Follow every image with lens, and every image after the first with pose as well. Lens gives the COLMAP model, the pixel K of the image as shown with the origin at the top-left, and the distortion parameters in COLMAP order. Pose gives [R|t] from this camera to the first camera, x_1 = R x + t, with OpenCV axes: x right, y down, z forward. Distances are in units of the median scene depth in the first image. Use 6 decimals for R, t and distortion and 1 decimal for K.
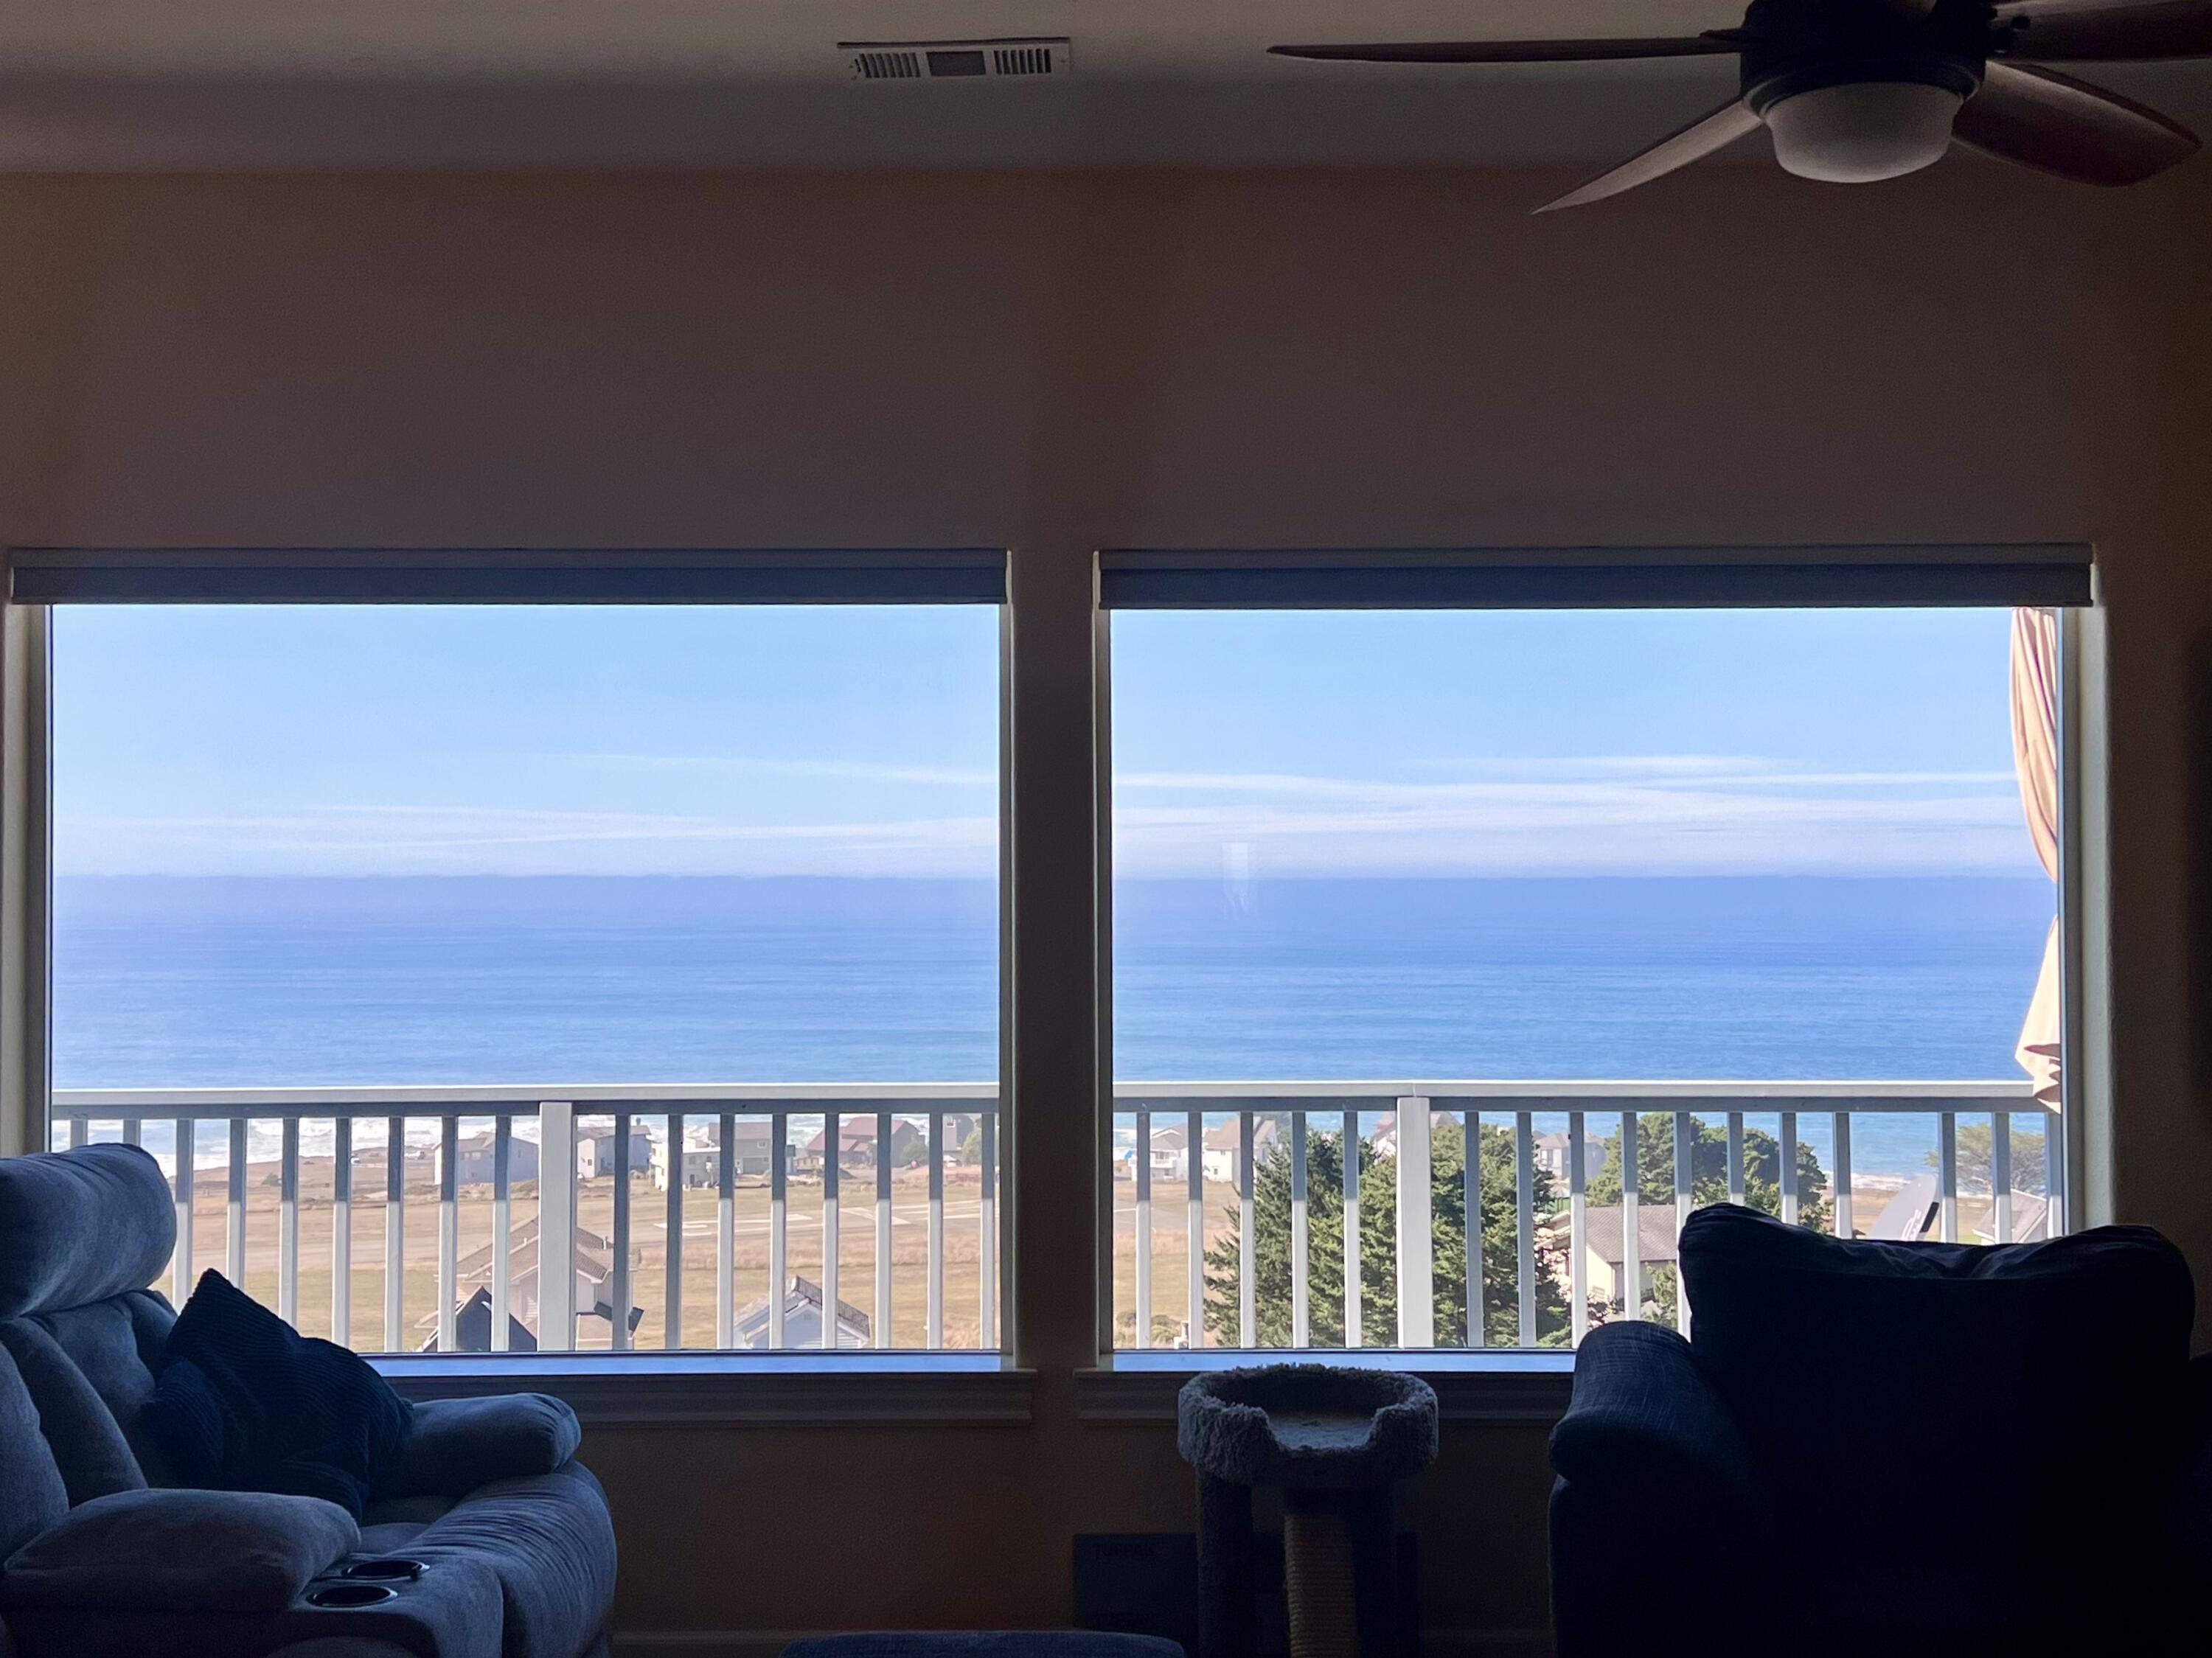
lens RADIAL K [[2427.7, 0, 1106.8], [0, 2427.7, 825.7], [0, 0, 1]] dist [0.019039, 0.000000]
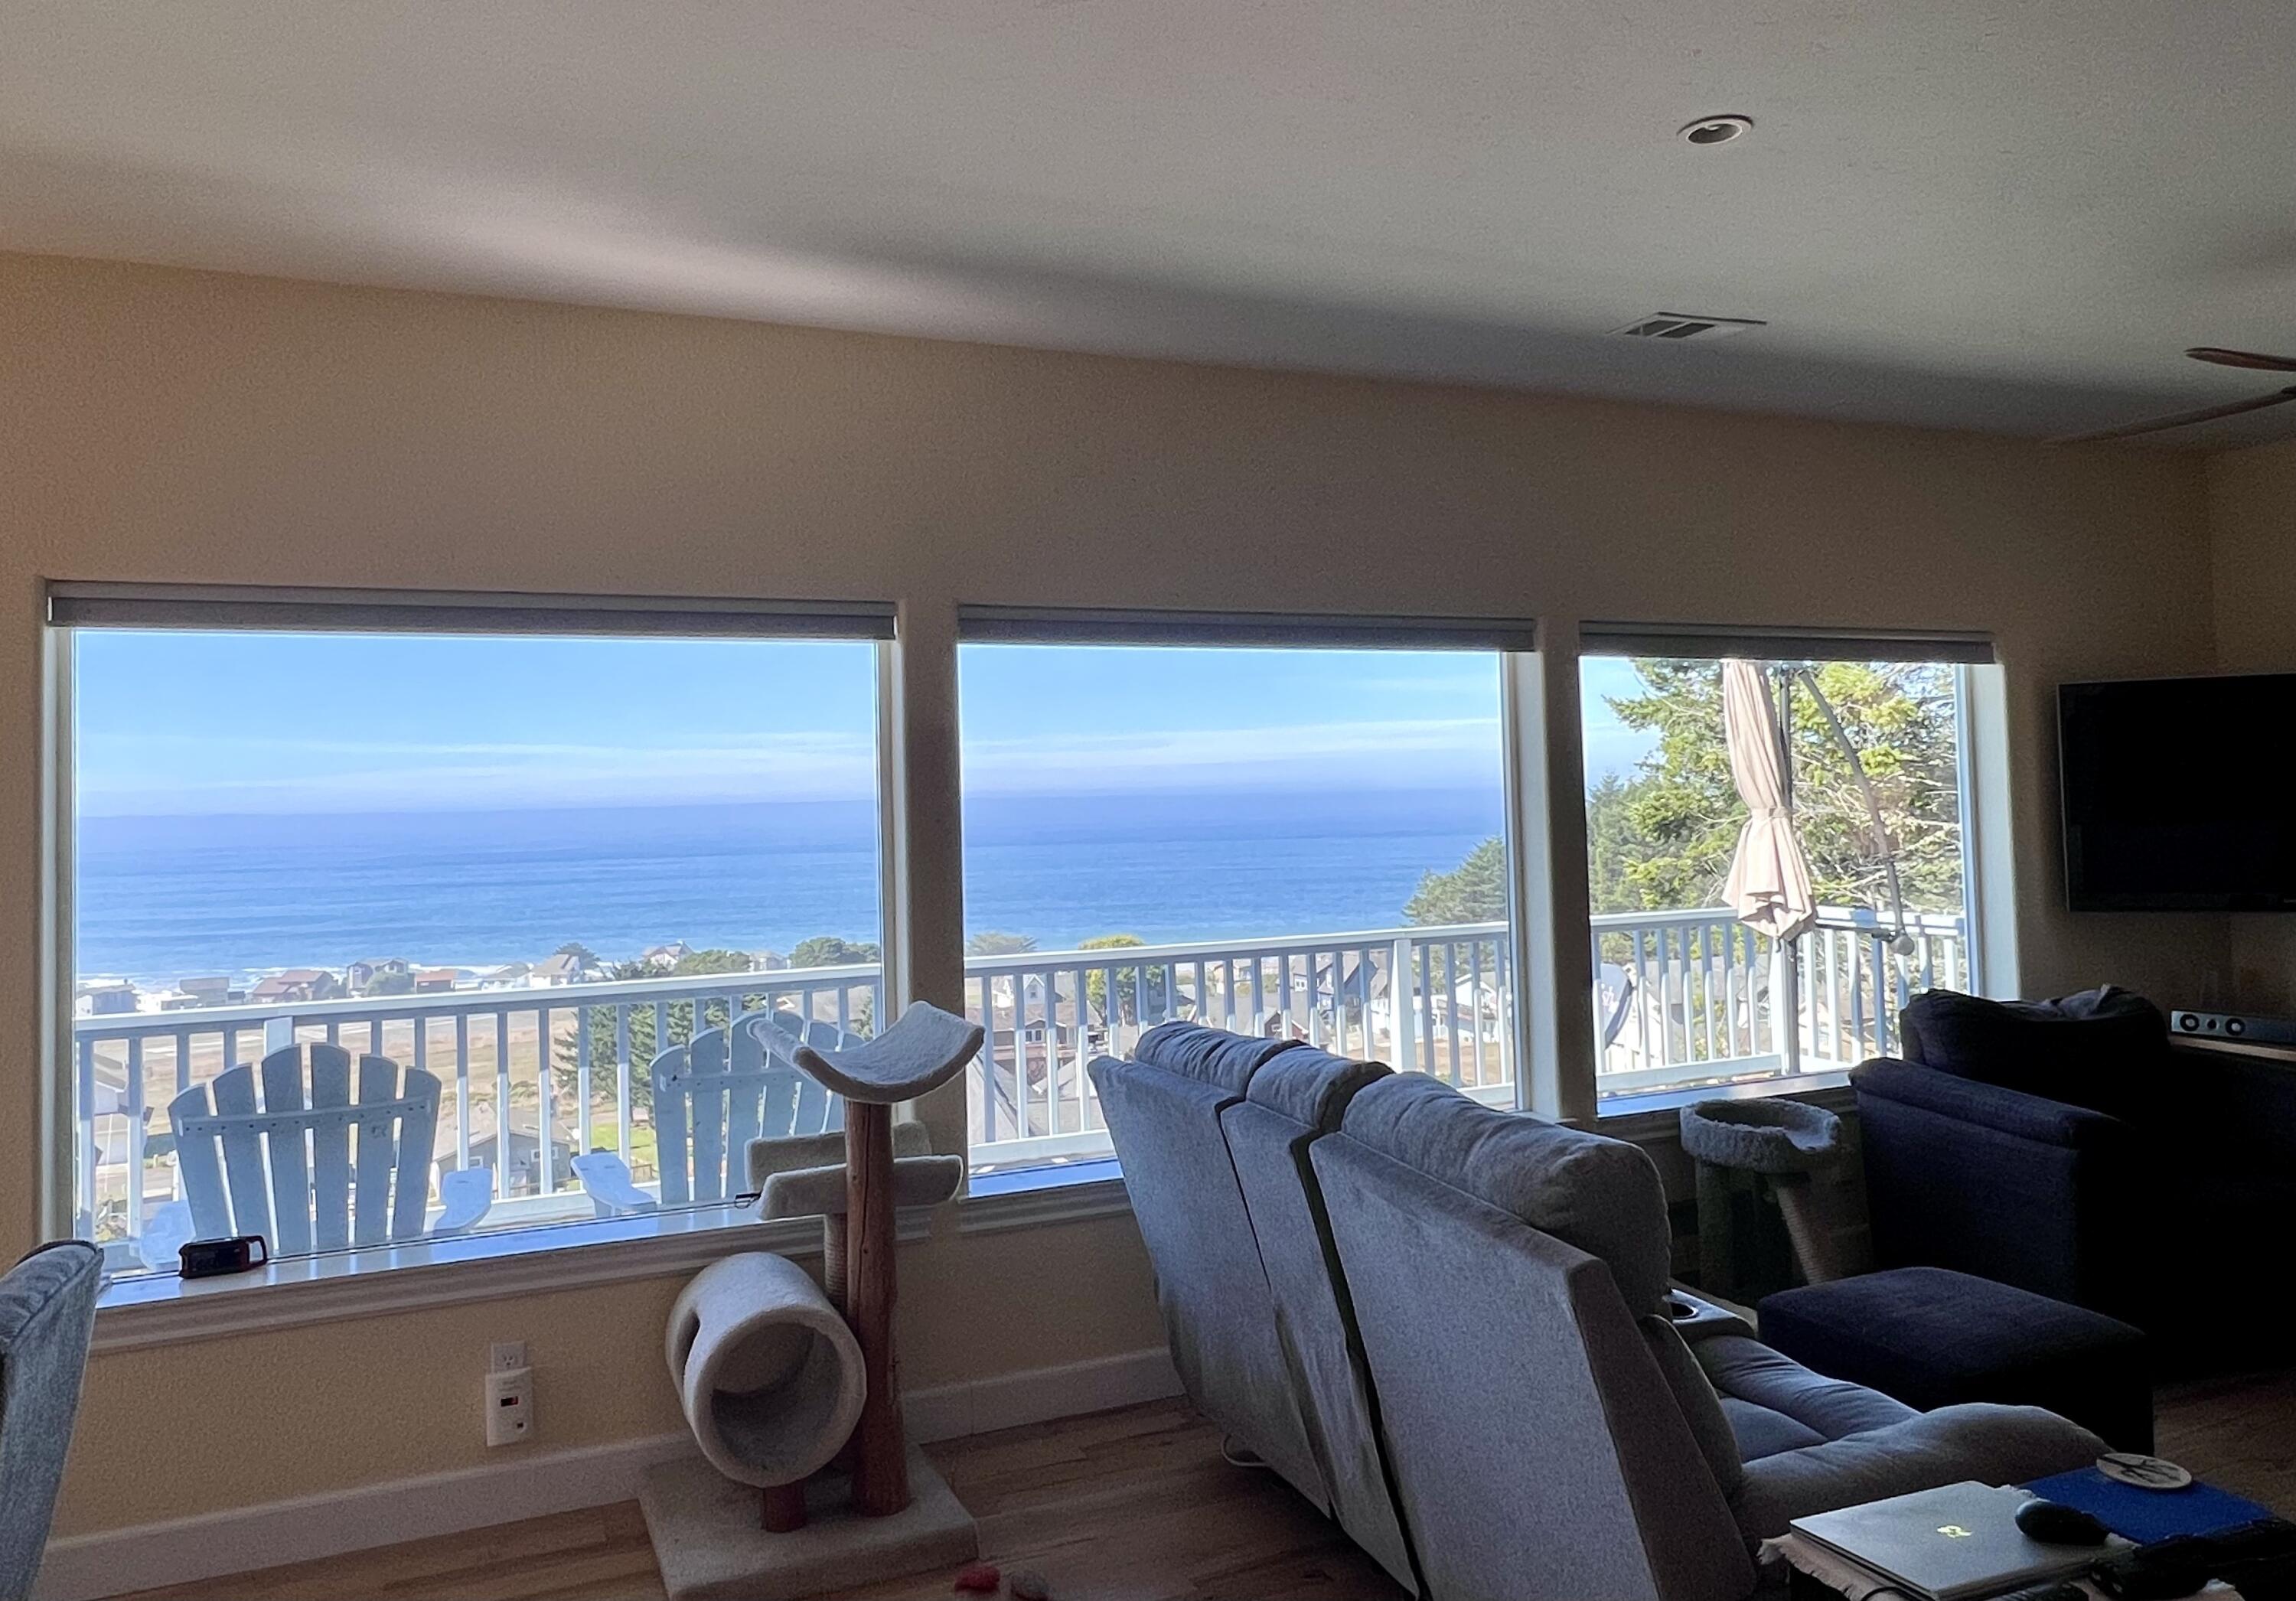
lens RADIAL K [[1681.6, 0, 1143.9], [0, 1681.6, 801.4], [0, 0, 1]] dist [0.007585, 0.002253]
pose [[0.919871, -0.022325, 0.391584, -0.304829], [0.020330, 0.999751, 0.009240, 0.000943], [-0.391693, -0.000539, 0.920096, -0.003234]]
